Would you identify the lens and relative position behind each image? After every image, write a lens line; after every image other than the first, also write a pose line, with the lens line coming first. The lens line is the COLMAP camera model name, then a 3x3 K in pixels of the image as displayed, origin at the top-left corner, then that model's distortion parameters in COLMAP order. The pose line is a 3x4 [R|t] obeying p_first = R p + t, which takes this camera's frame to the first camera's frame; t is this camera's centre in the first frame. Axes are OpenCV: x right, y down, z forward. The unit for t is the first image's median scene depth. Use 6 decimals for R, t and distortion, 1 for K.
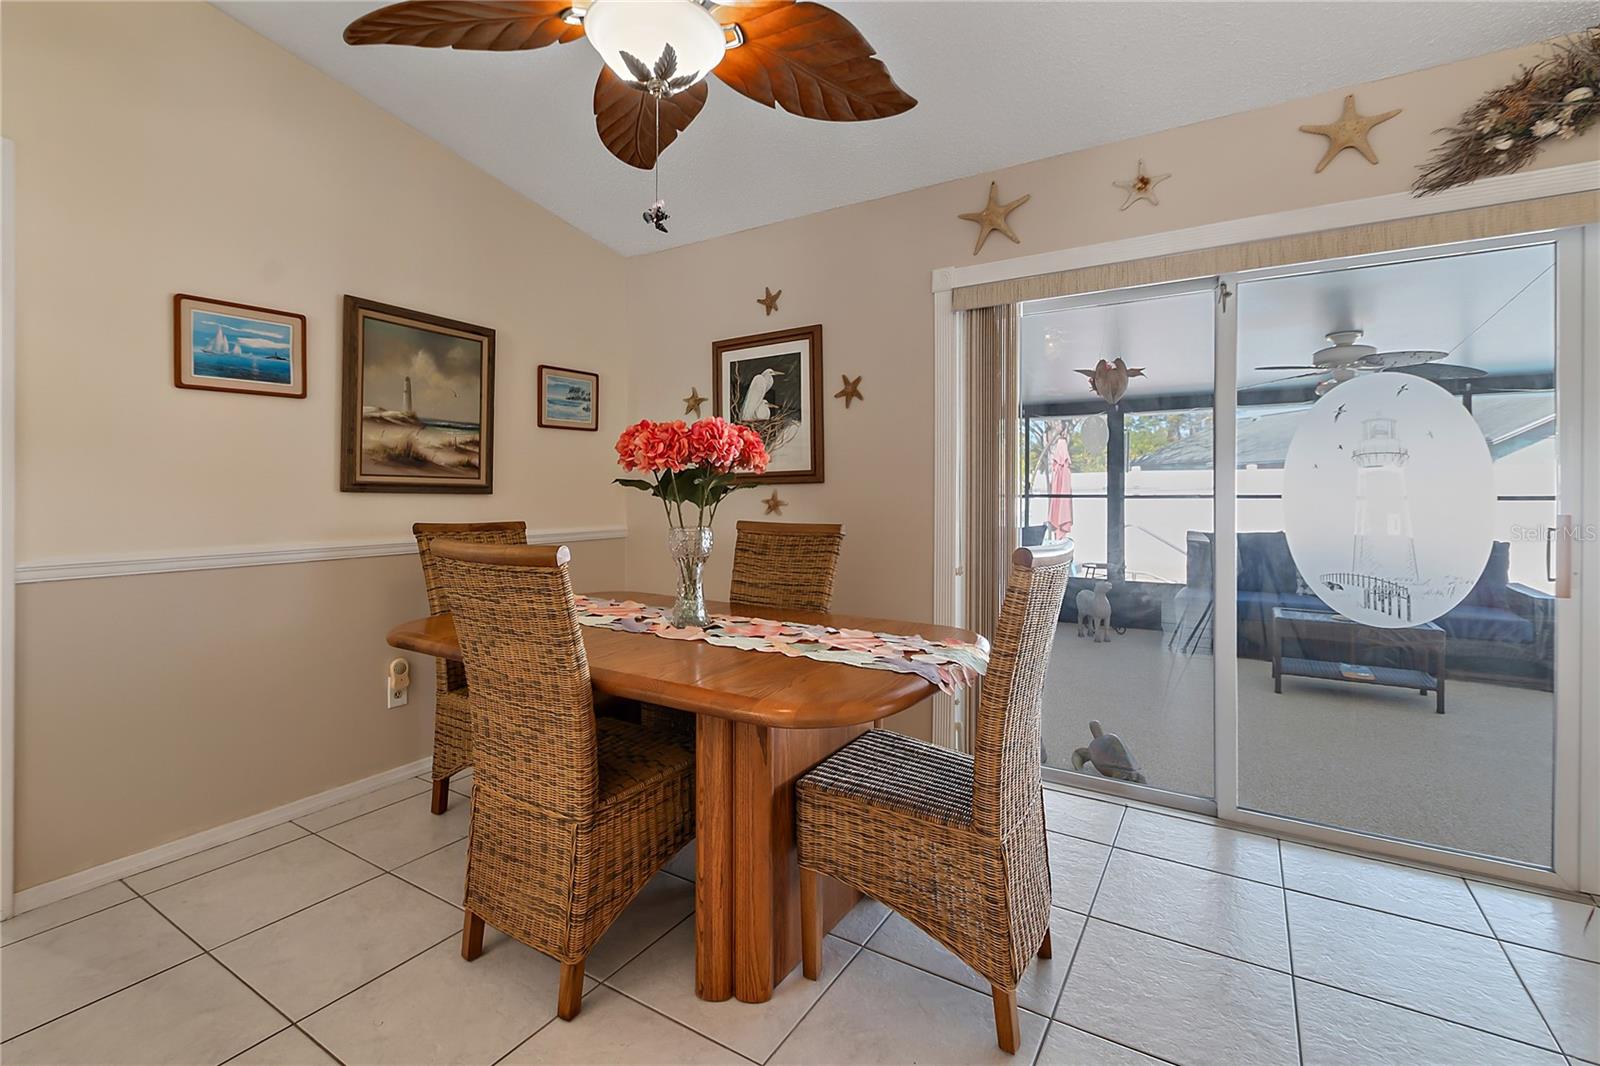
lens RADIAL K [[682.0, 0, 783.9], [0, 682.0, 498.5], [0, 0, 1]] dist [-0.008161, -0.003324]
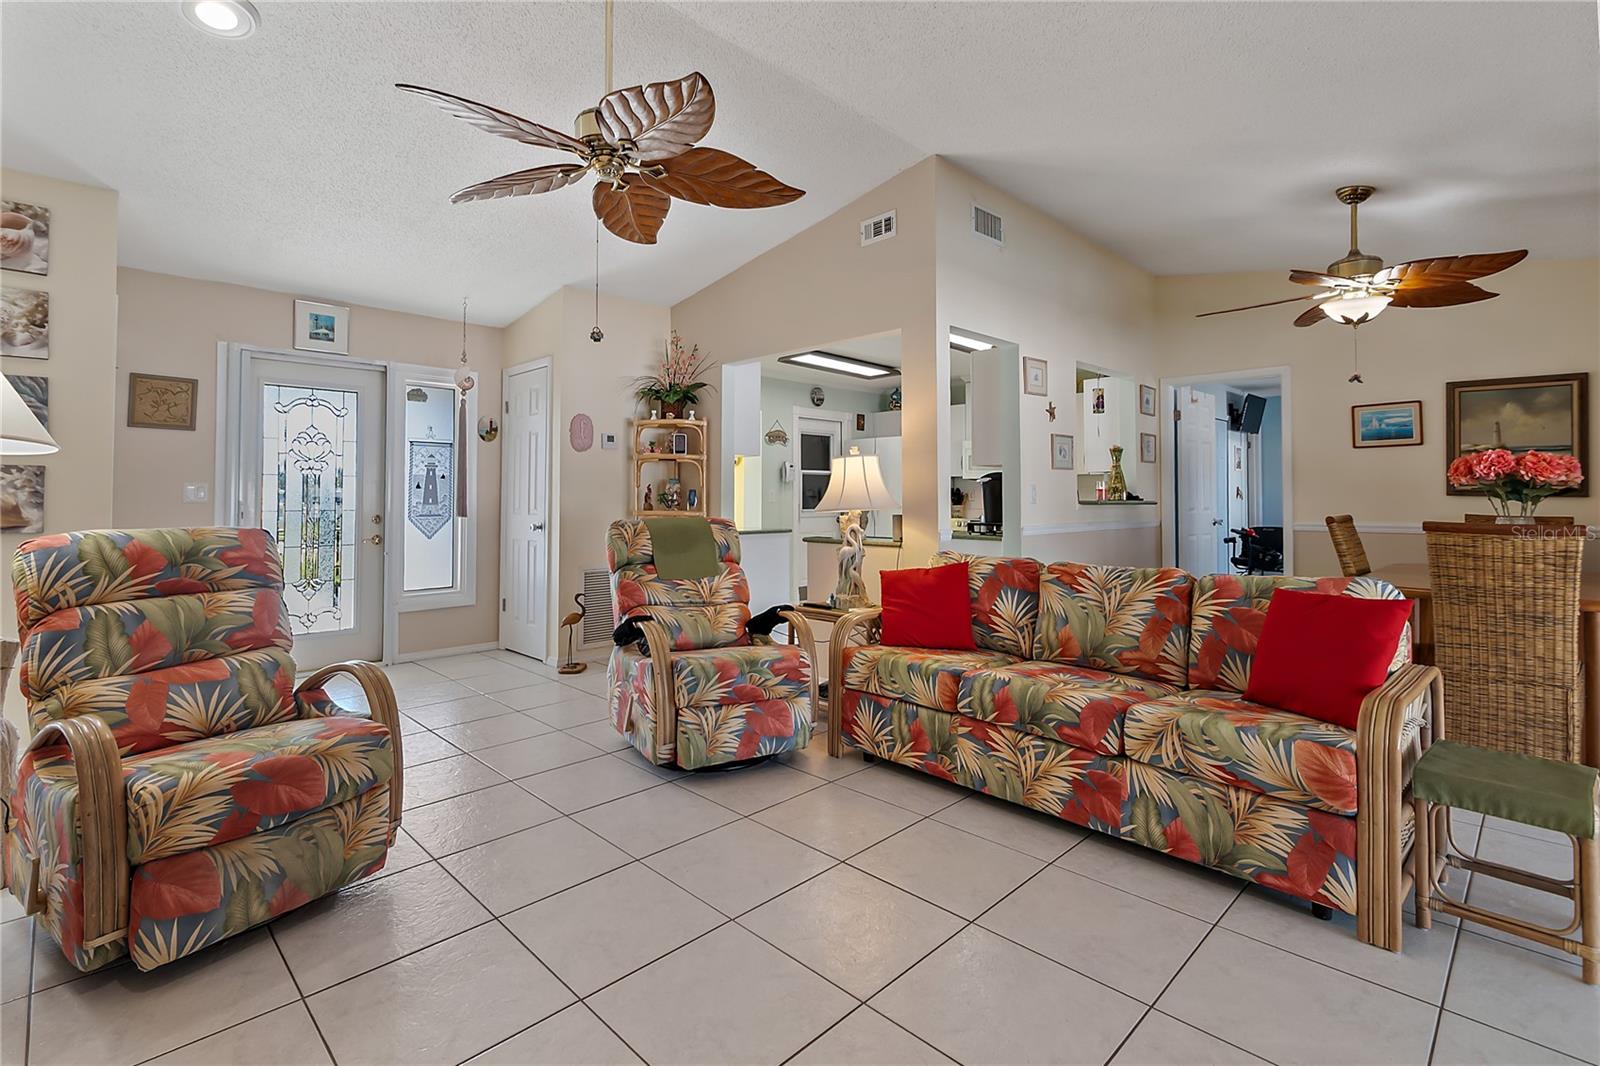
lens RADIAL K [[746.1, 0, 754.3], [0, 746.1, 490.5], [0, 0, 1]] dist [0.010703, -0.002685]
pose [[-0.236015, -0.012255, -0.971672, 1.465778], [-0.008277, 0.999910, -0.010601, 0.011379], [0.971714, 0.005541, -0.236095, -0.243211]]
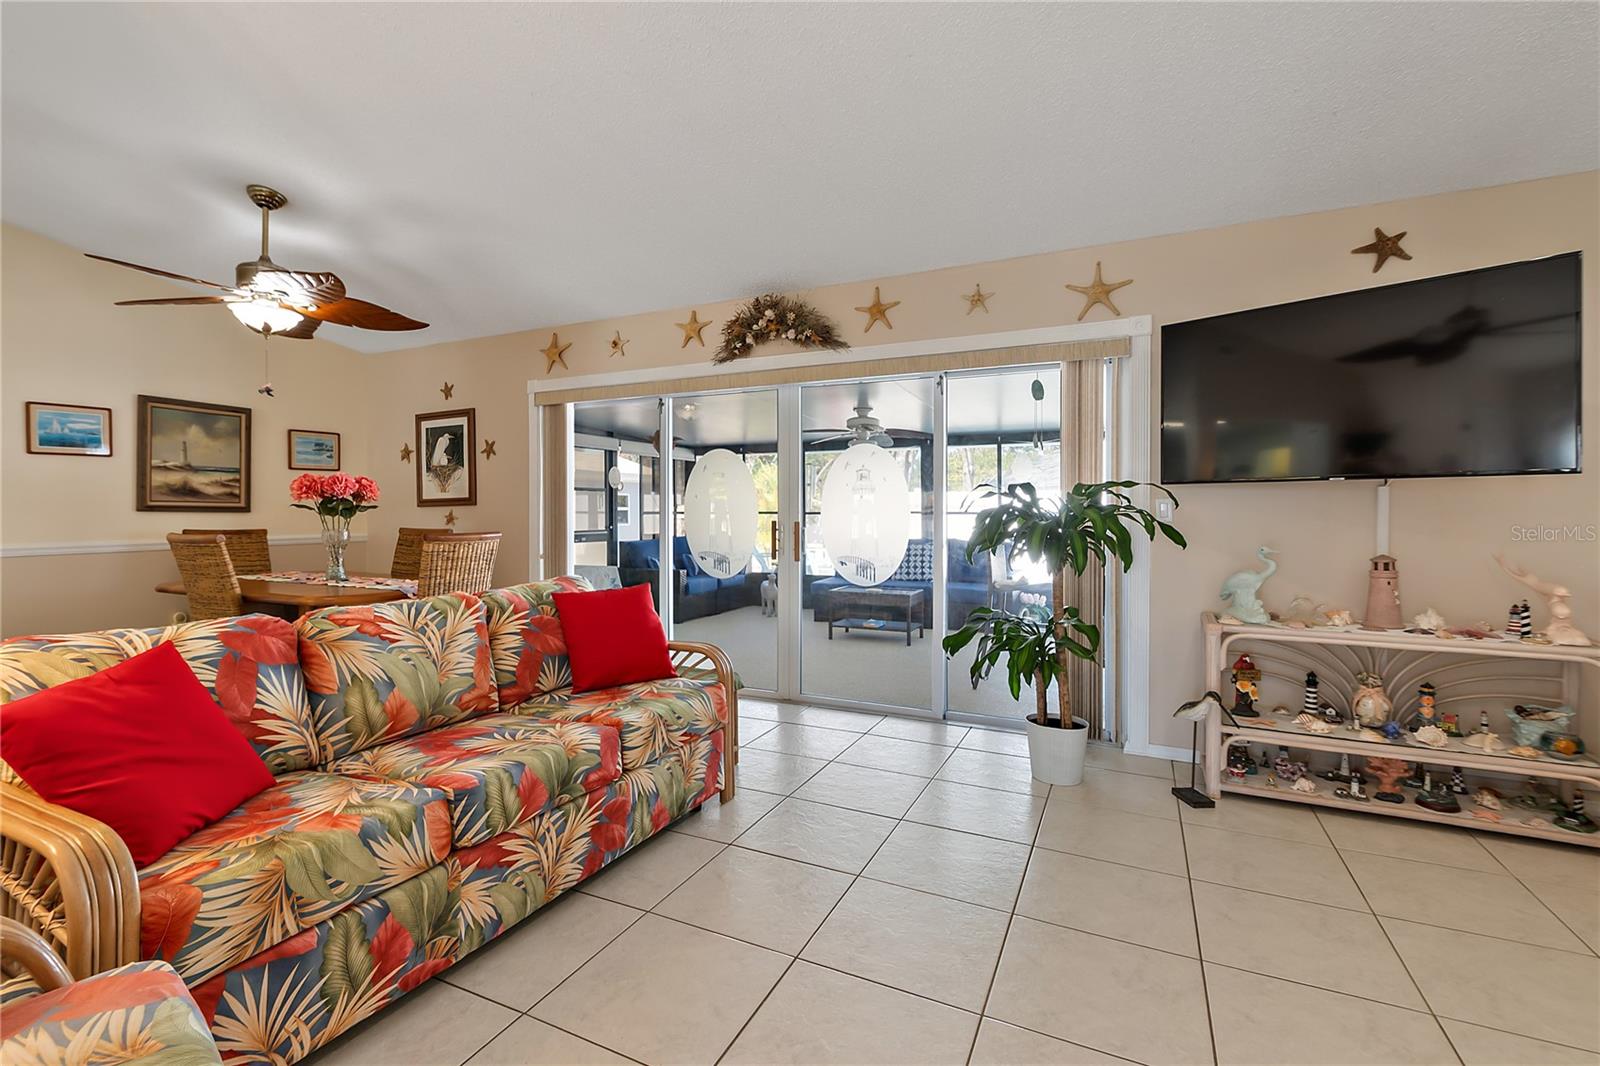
lens RADIAL K [[682.0, 0, 813.3], [0, 682.0, 519.4], [0, 0, 1]] dist [-0.008161, -0.003324]
pose [[0.989340, -0.004887, 0.145545, 0.683038], [0.004510, 0.999986, 0.002923, 0.011294], [-0.145558, -0.002236, 0.989347, -0.802700]]
